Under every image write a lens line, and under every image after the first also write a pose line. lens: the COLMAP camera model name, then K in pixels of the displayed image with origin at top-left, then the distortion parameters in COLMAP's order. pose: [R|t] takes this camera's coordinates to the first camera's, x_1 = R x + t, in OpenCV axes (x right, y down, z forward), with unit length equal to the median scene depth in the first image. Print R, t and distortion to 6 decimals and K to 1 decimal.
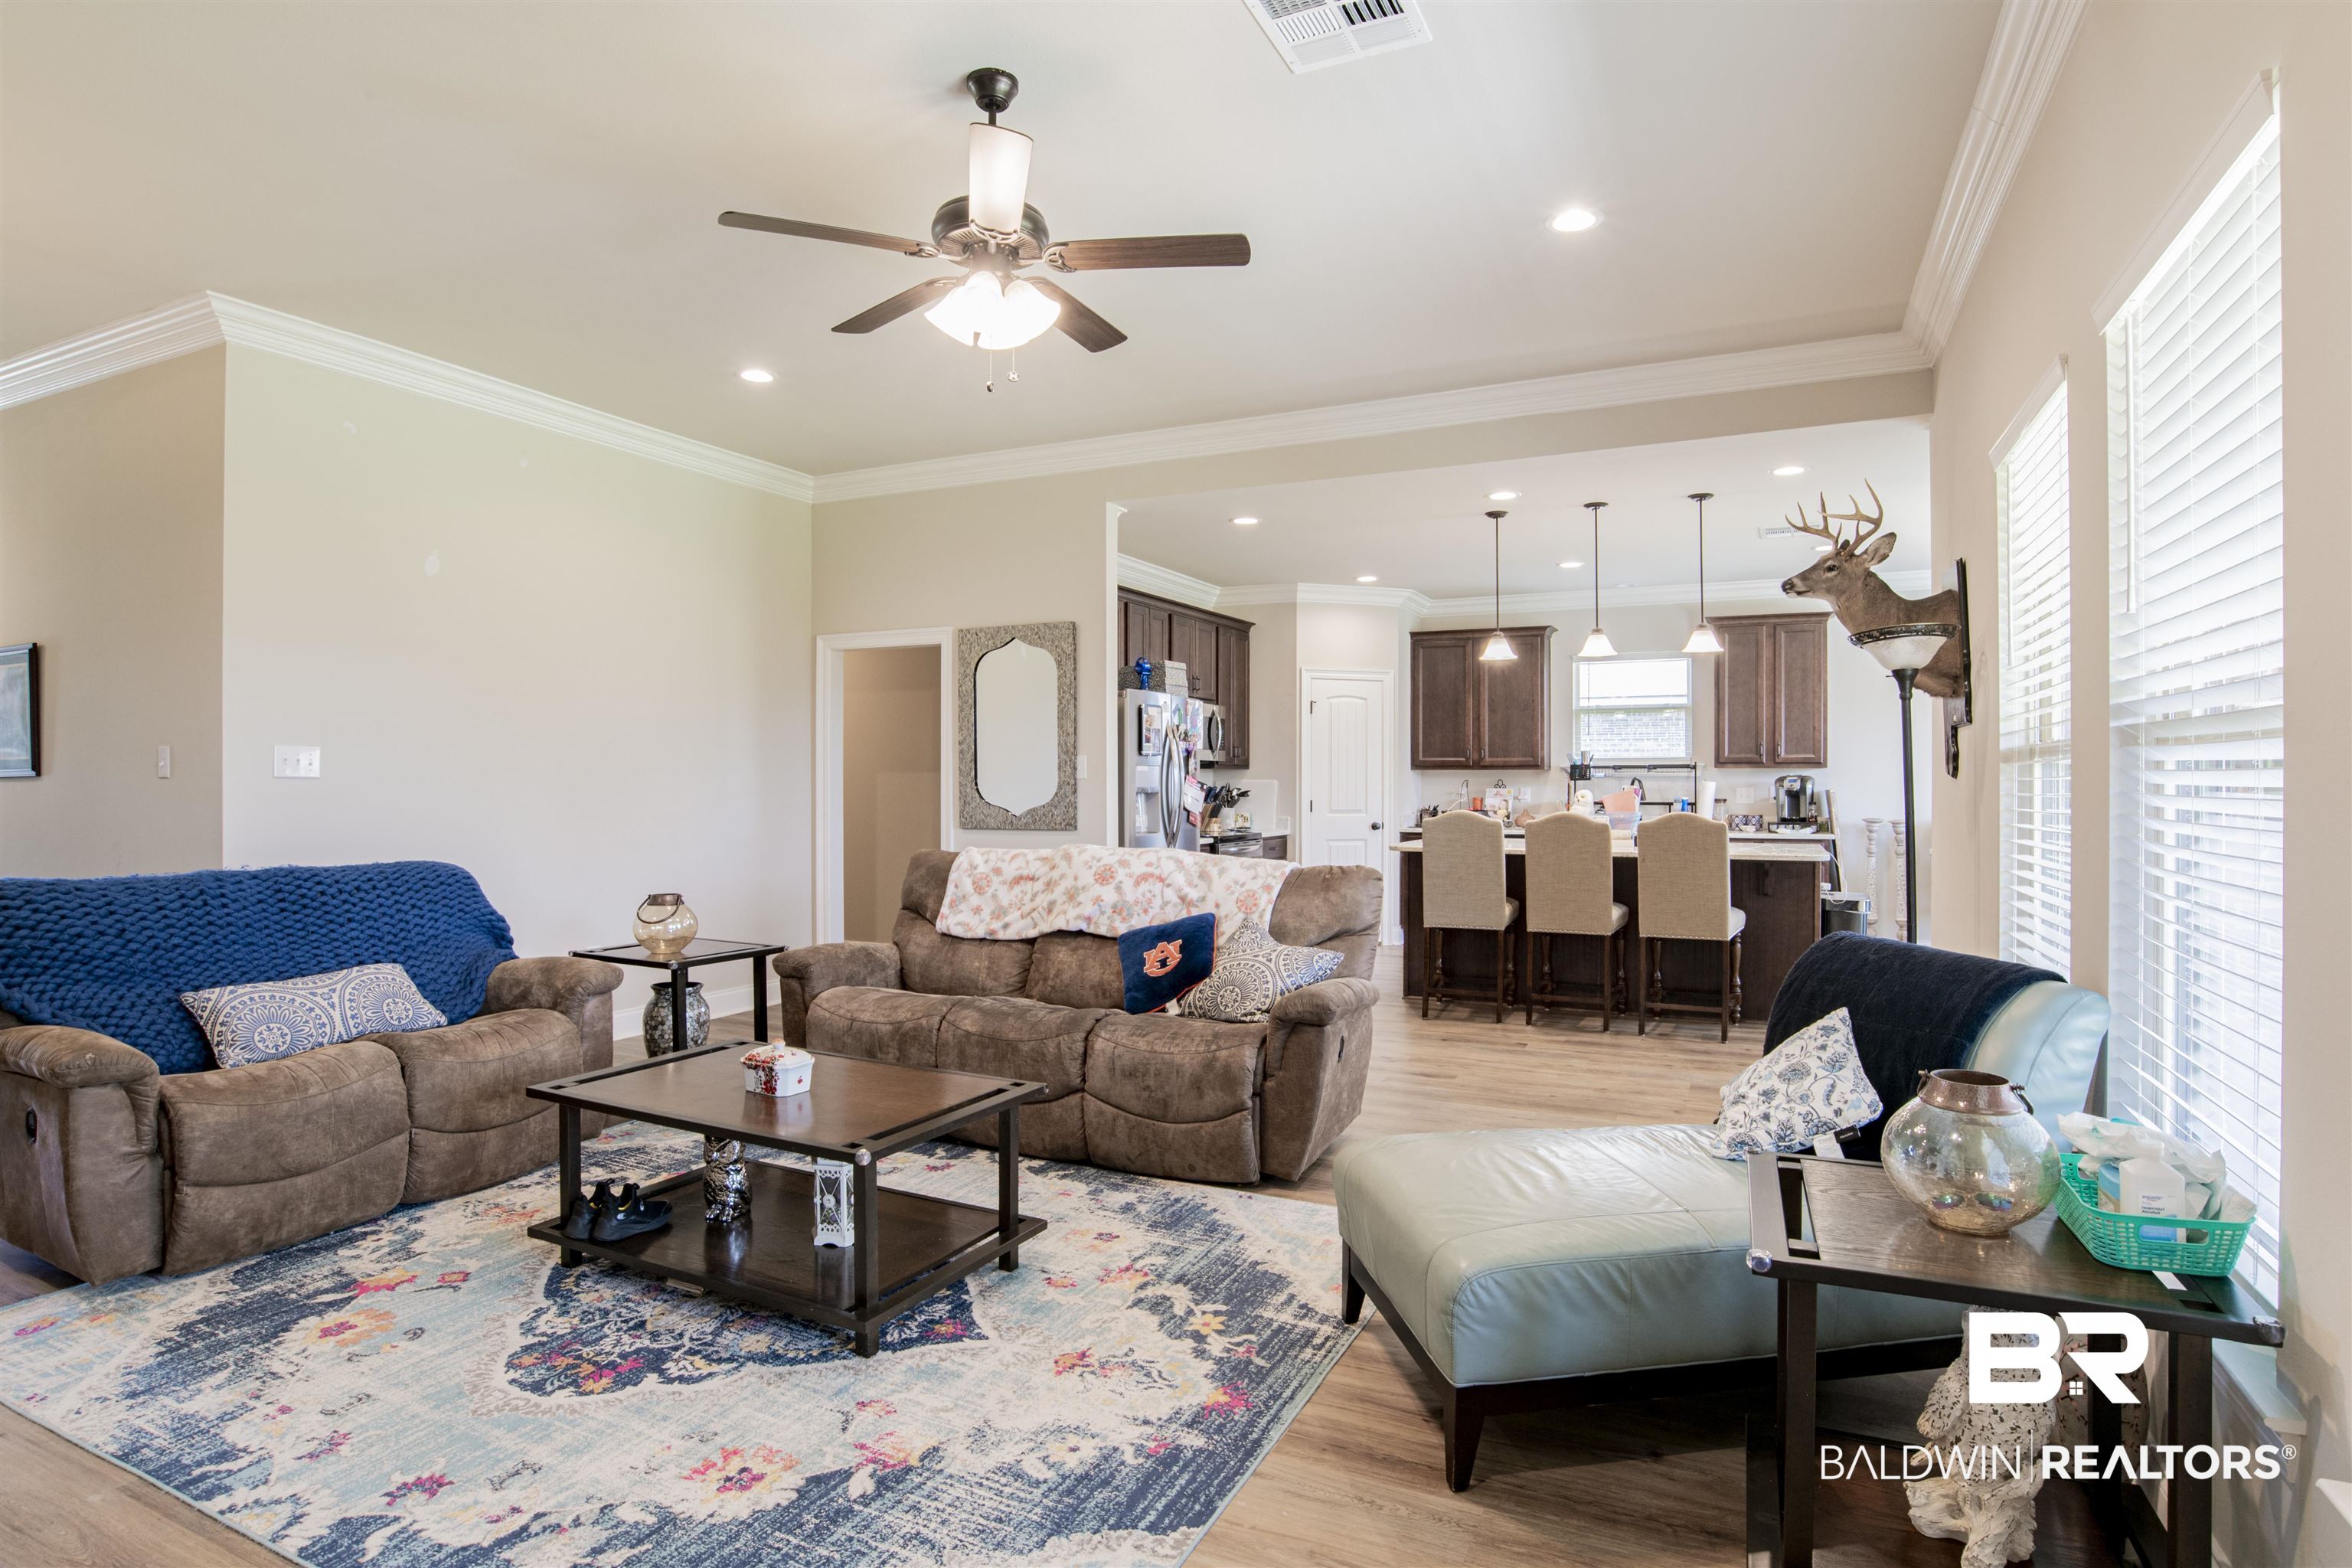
lens RADIAL K [[1233.0, 0, 1179.4], [0, 1233.0, 779.1], [0, 0, 1]] dist [-0.001681, -0.000020]
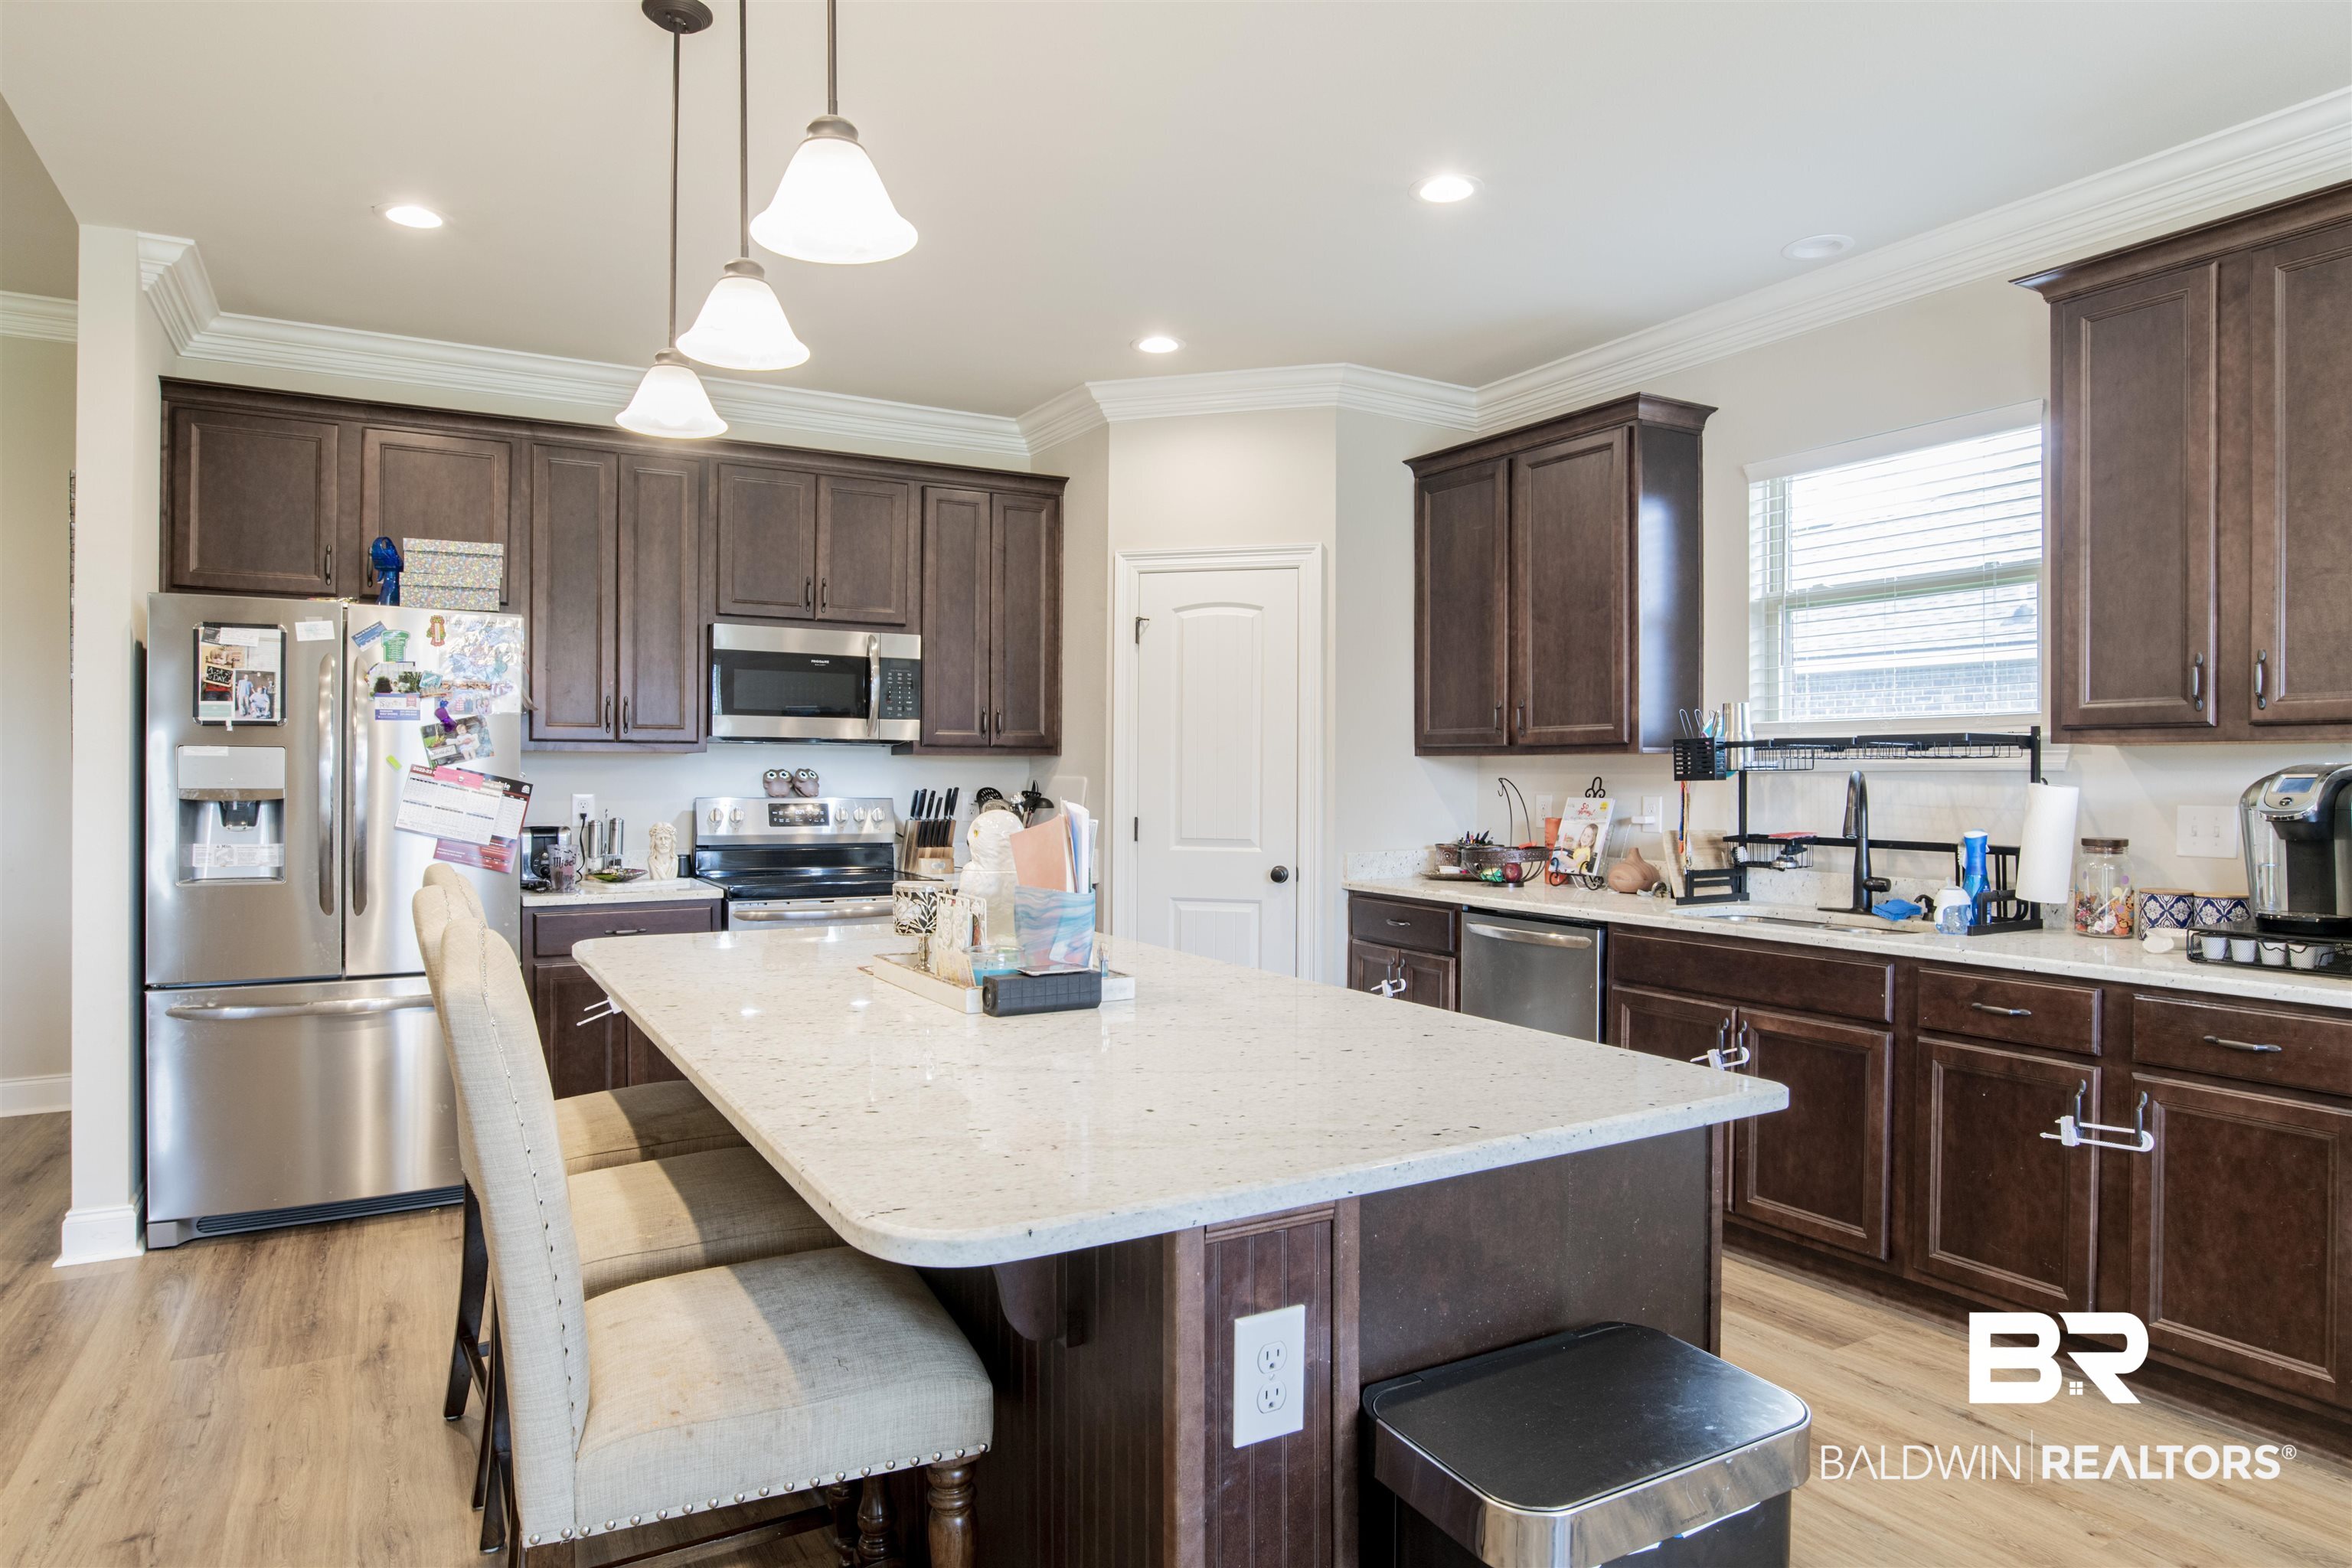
lens RADIAL K [[1398.2, 0, 1173.0], [0, 1398.2, 775.3], [0, 0, 1]] dist [-0.002299, -0.000160]
pose [[0.808659, 0.002902, -0.588271, 0.444388], [-0.002555, 0.999996, 0.001421, -0.000679], [0.588273, 0.000354, 0.808663, 0.546778]]
